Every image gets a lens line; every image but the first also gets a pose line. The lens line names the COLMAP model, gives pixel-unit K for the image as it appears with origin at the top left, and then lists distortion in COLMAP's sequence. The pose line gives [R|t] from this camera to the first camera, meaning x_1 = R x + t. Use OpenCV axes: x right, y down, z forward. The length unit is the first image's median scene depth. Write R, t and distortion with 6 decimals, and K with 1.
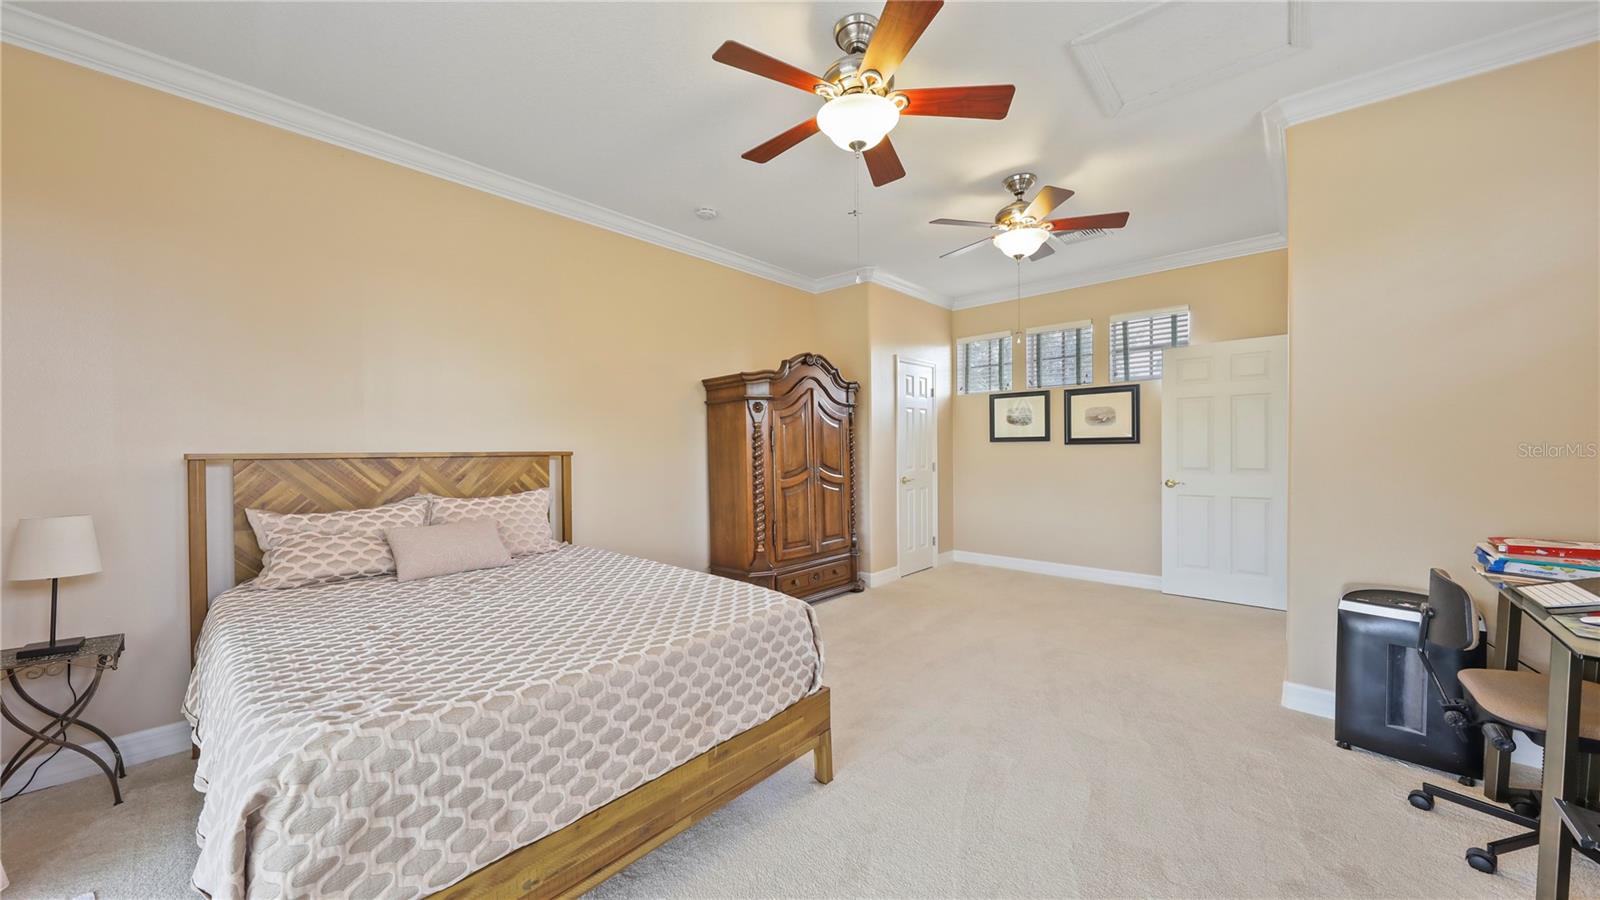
lens RADIAL K [[552.8, 0, 799.0], [0, 552.8, 451.5], [0, 0, 1]] dist [-0.001001, -0.000451]
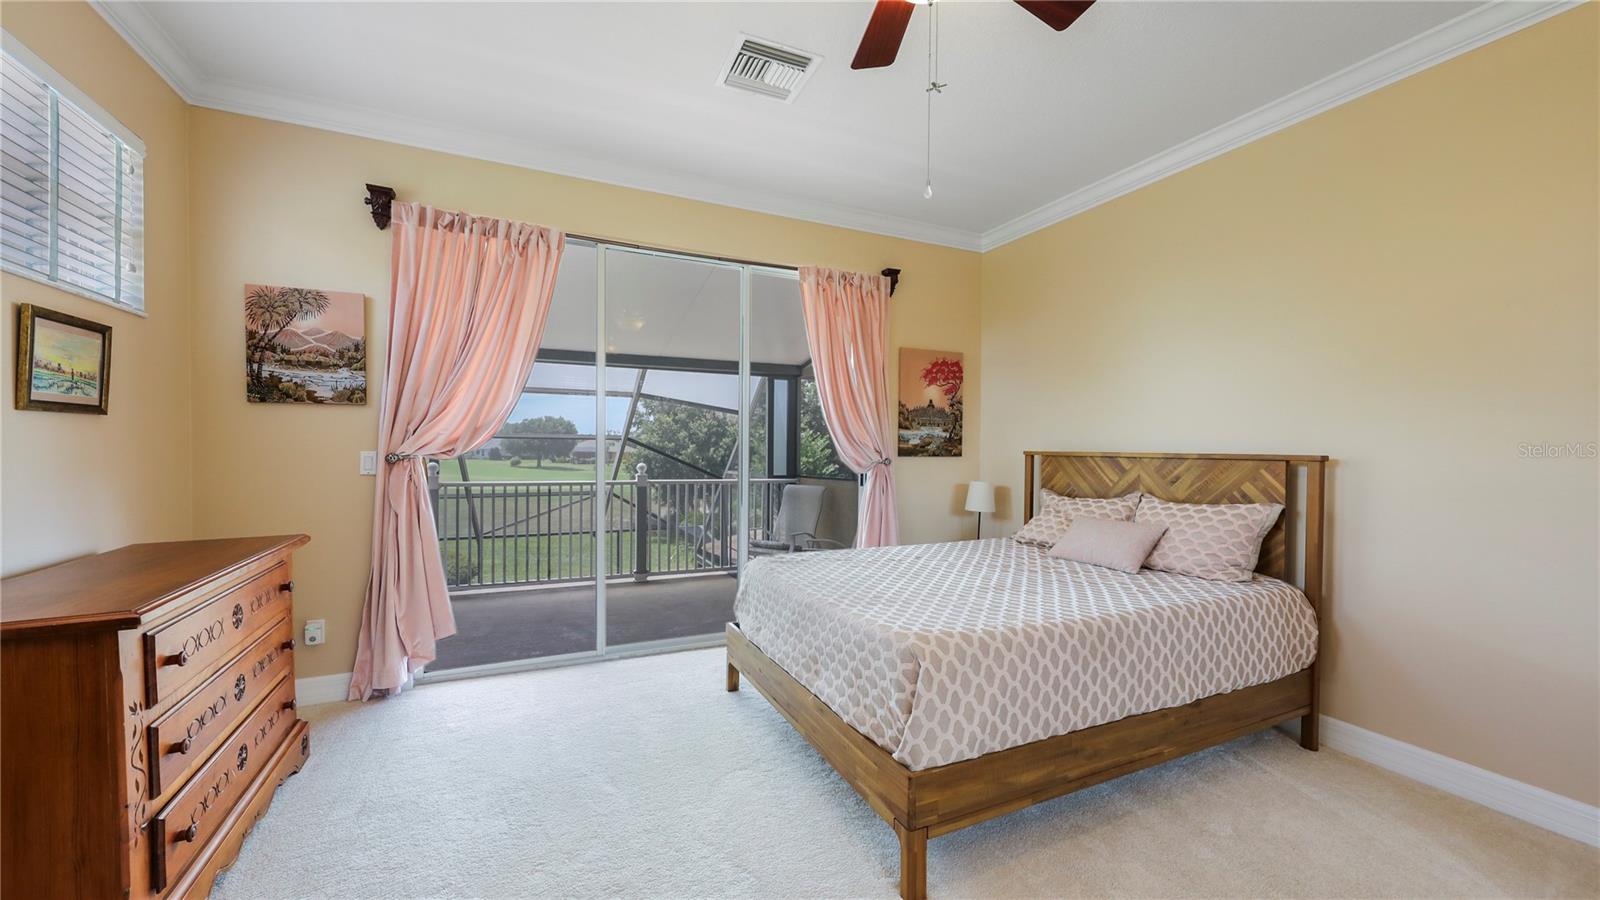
lens RADIAL K [[589.8, 0, 800.0], [0, 589.8, 450.0], [0, 0, 1]] dist [0.001731, 0.000063]
pose [[-0.384208, 0.009007, -0.923203, 0.569046], [-0.009654, 0.999859, 0.013773, -0.012038], [0.923196, 0.014205, -0.384067, 0.788659]]
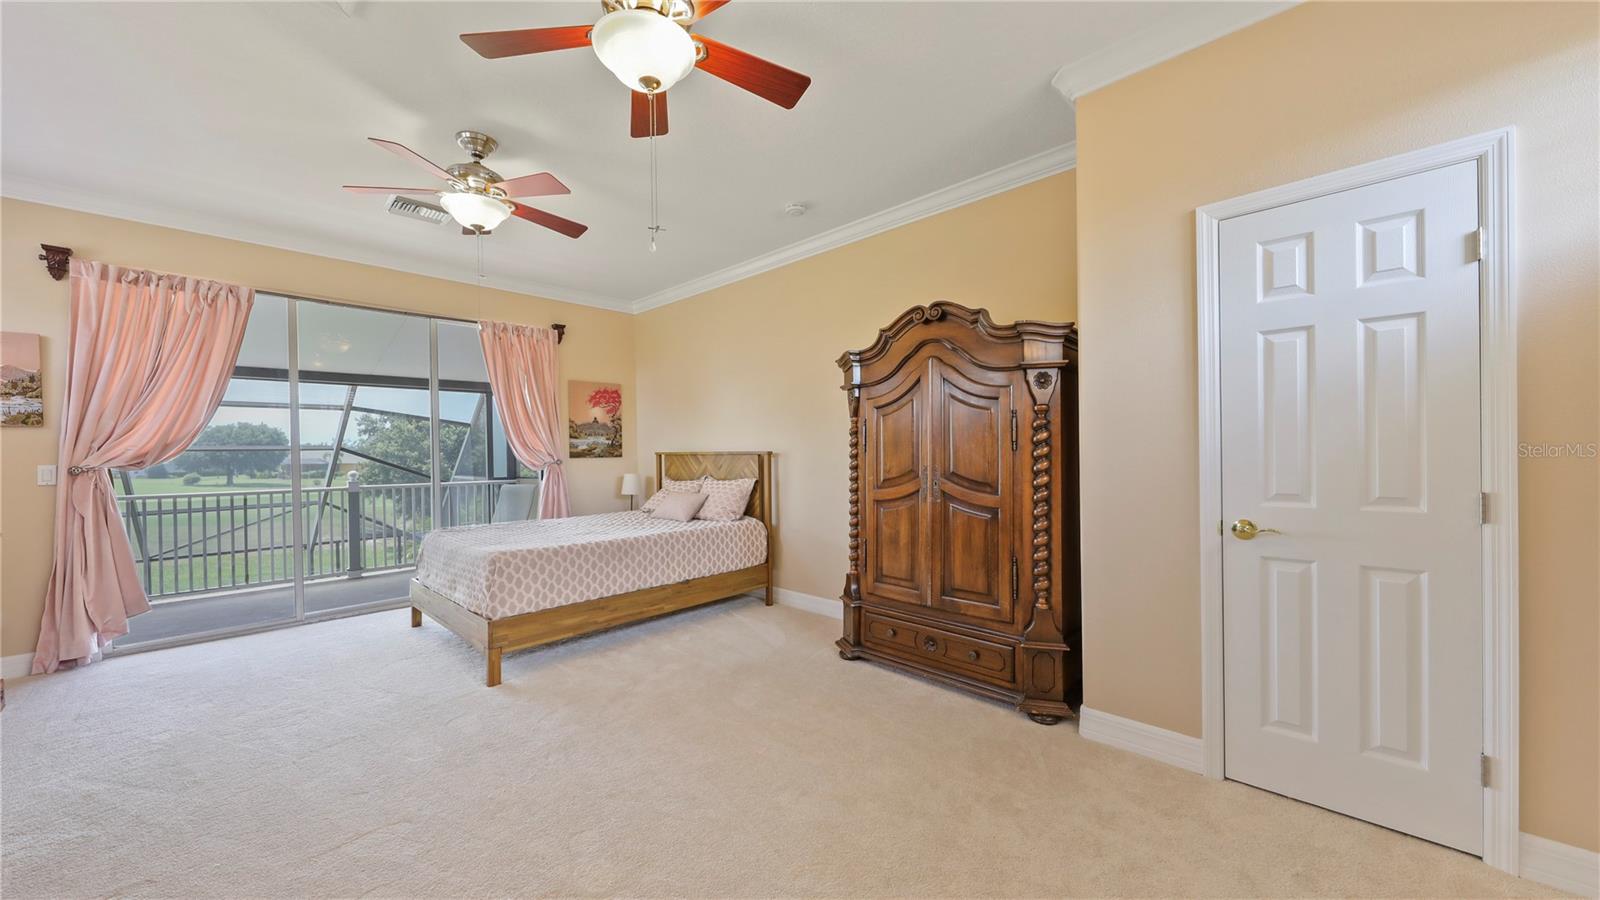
lens RADIAL K [[552.8, 0, 799.0], [0, 552.8, 451.5], [0, 0, 1]] dist [-0.001001, -0.000451]
pose [[-0.009290, 0.011080, -0.999895, 1.005933], [0.009704, 0.999893, 0.010989, -0.014708], [0.999910, -0.009601, -0.009397, 1.240397]]
